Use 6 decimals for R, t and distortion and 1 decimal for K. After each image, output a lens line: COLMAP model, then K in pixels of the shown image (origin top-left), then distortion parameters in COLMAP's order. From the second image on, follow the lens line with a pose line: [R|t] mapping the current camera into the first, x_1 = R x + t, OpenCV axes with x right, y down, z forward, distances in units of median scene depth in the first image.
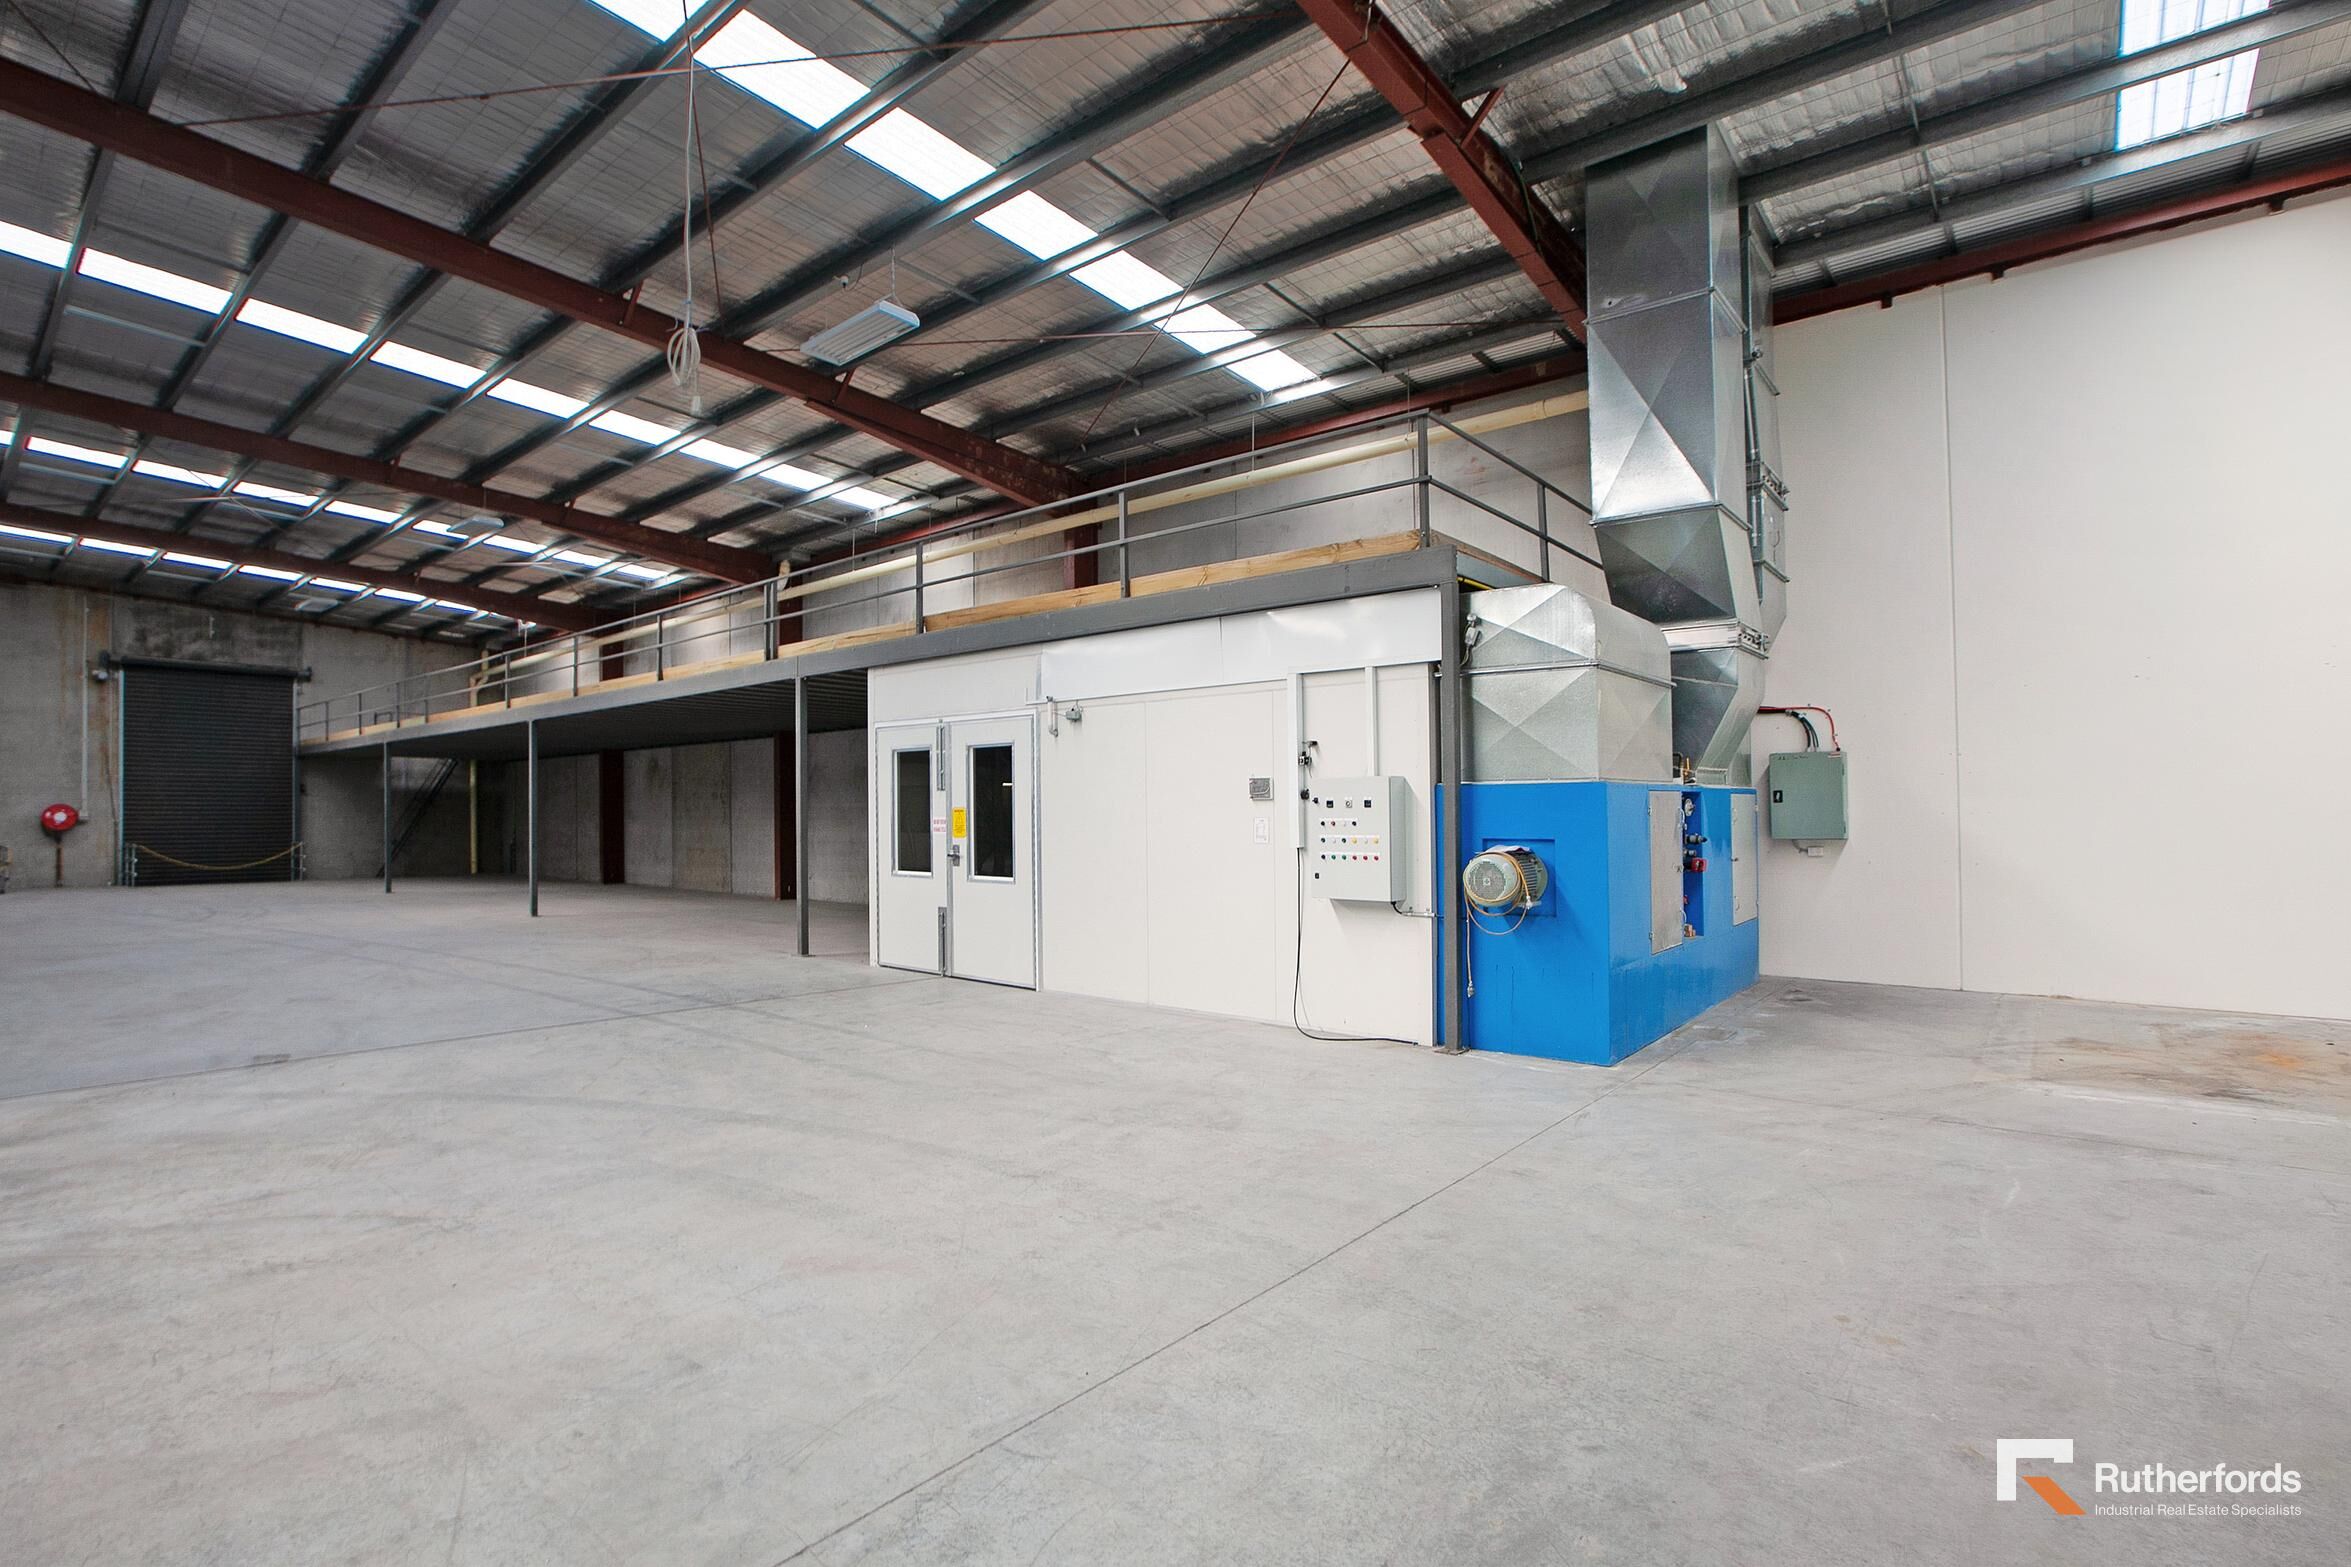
lens RADIAL K [[1102.8, 0, 1193.8], [0, 1102.8, 798.0], [0, 0, 1]] dist [-0.031037, 0.006820]
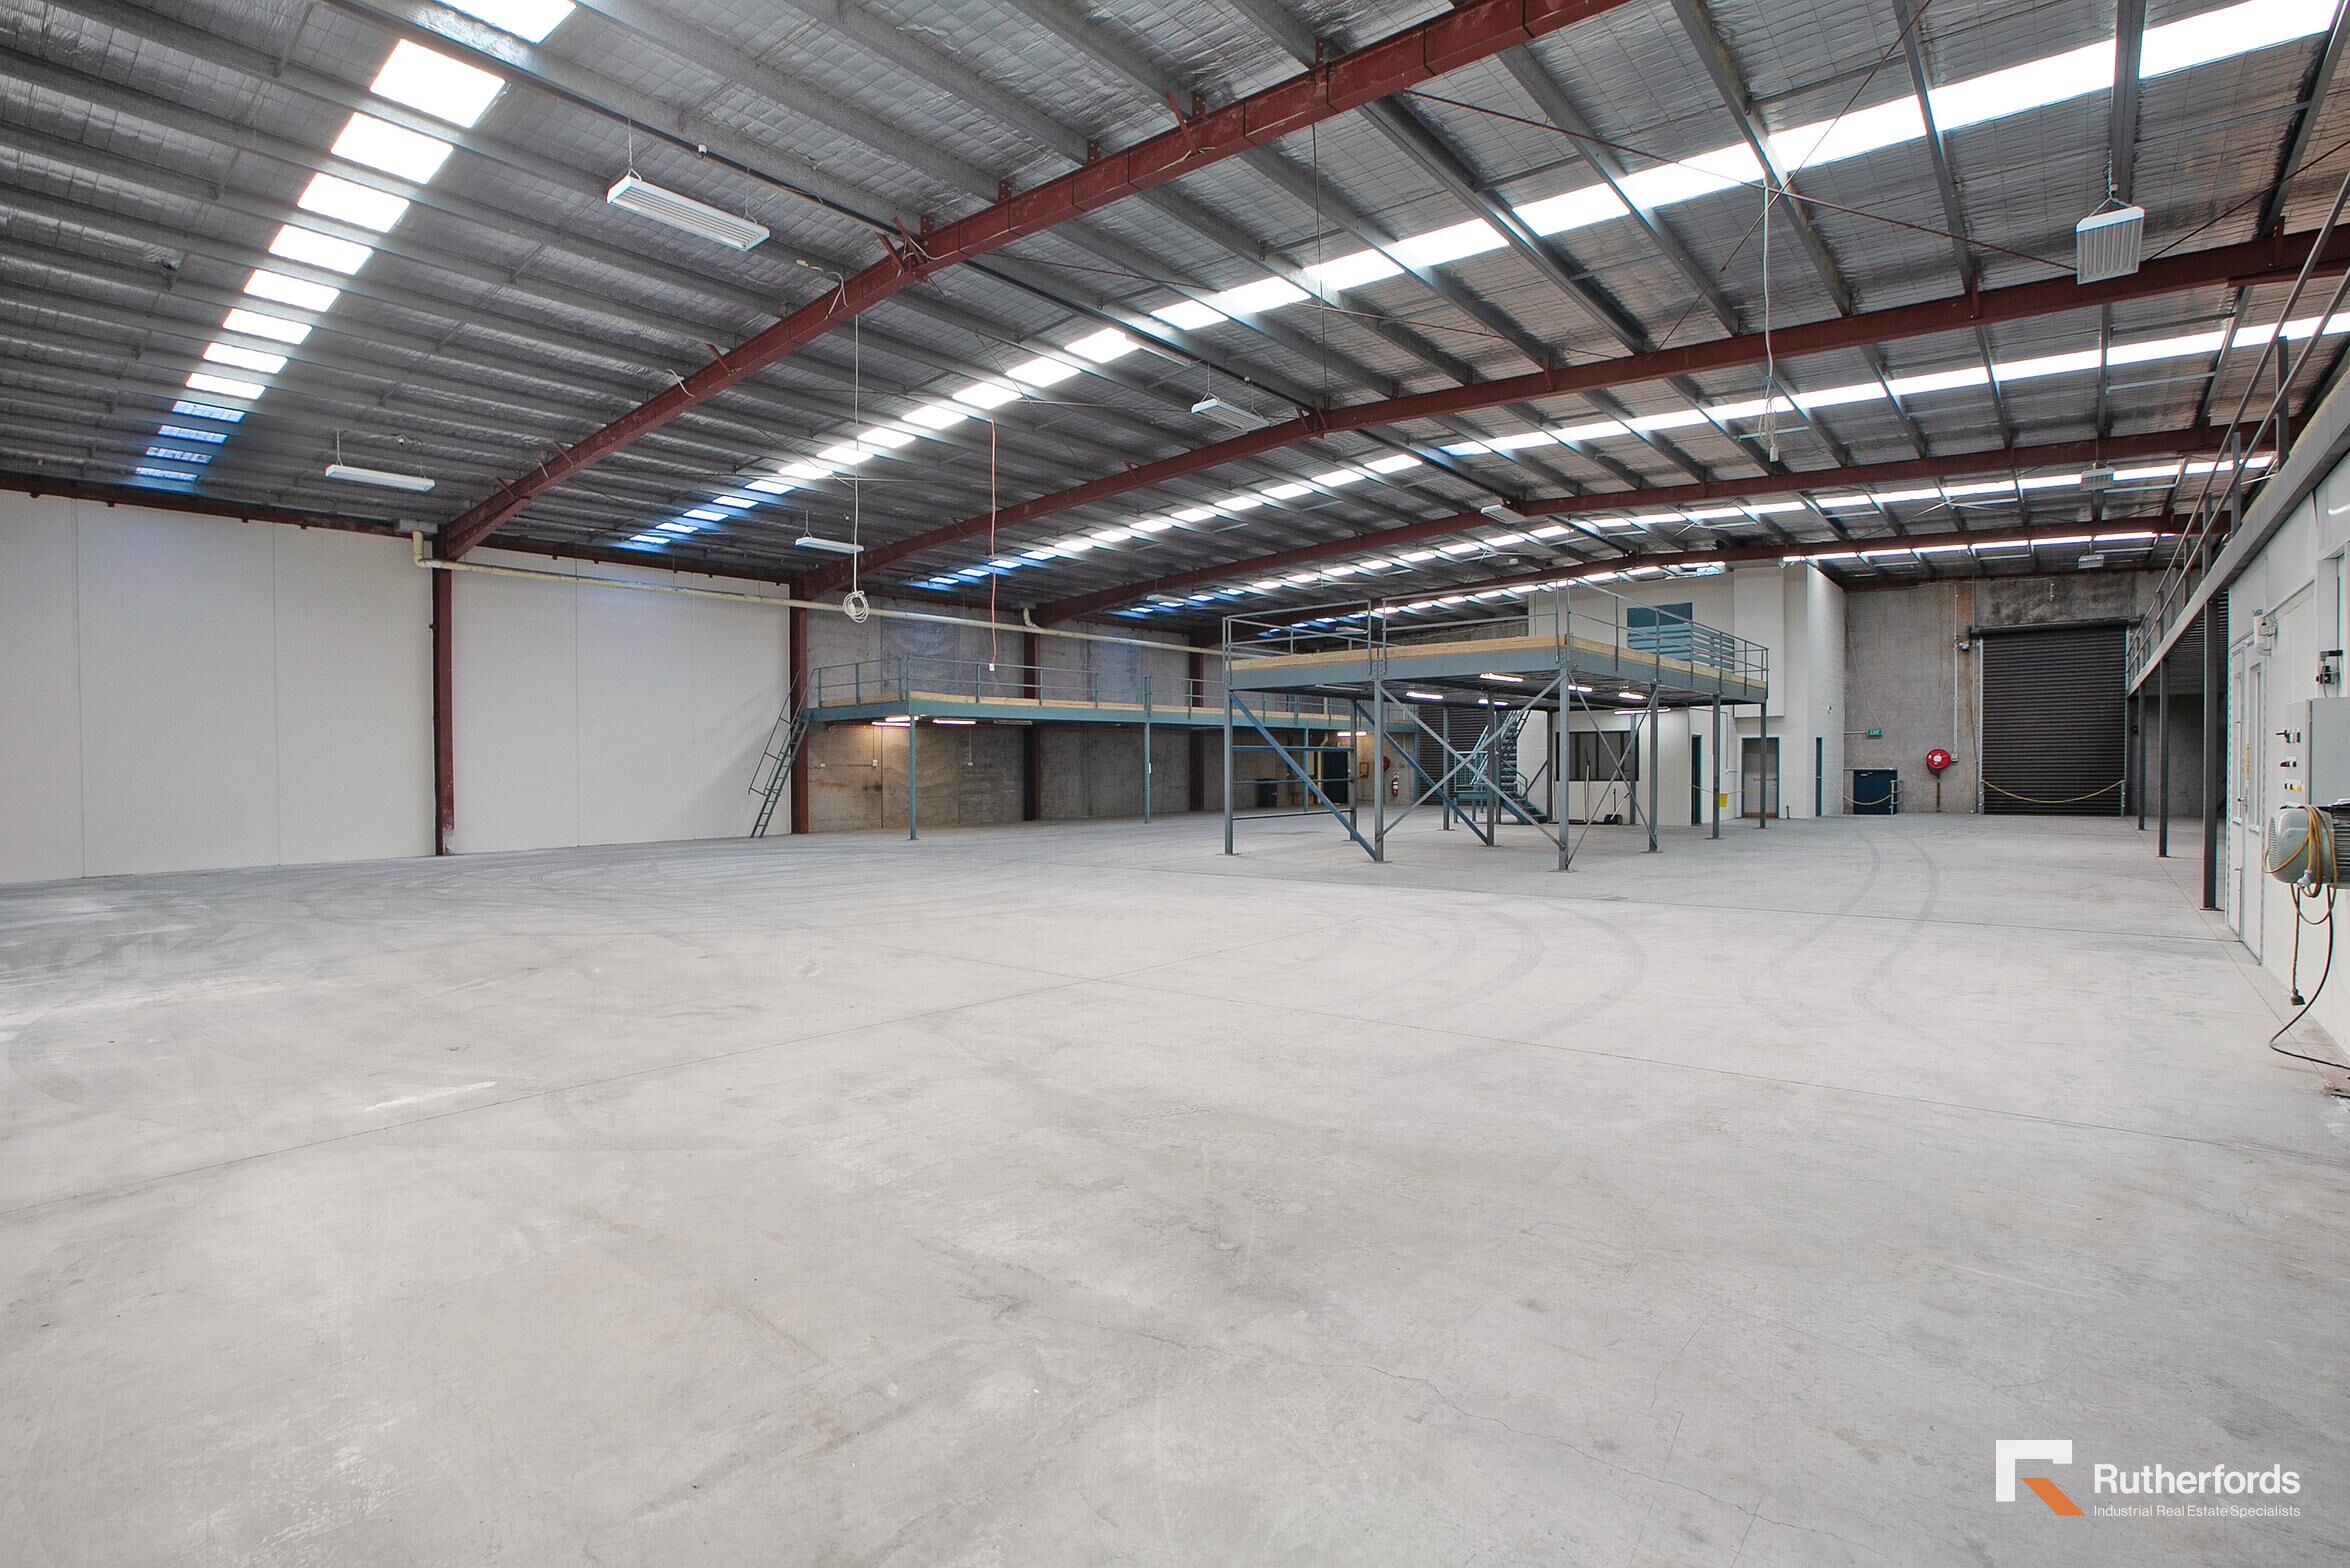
lens RADIAL K [[1102.4, 0, 1177.0], [0, 1102.4, 777.6], [0, 0, 1]] dist [-0.031037, 0.006820]
pose [[-0.009361, 0.009924, -0.999907, 0.644575], [0.028044, 0.999560, 0.009658, 0.004700], [0.999563, -0.027951, -0.009636, 0.203591]]
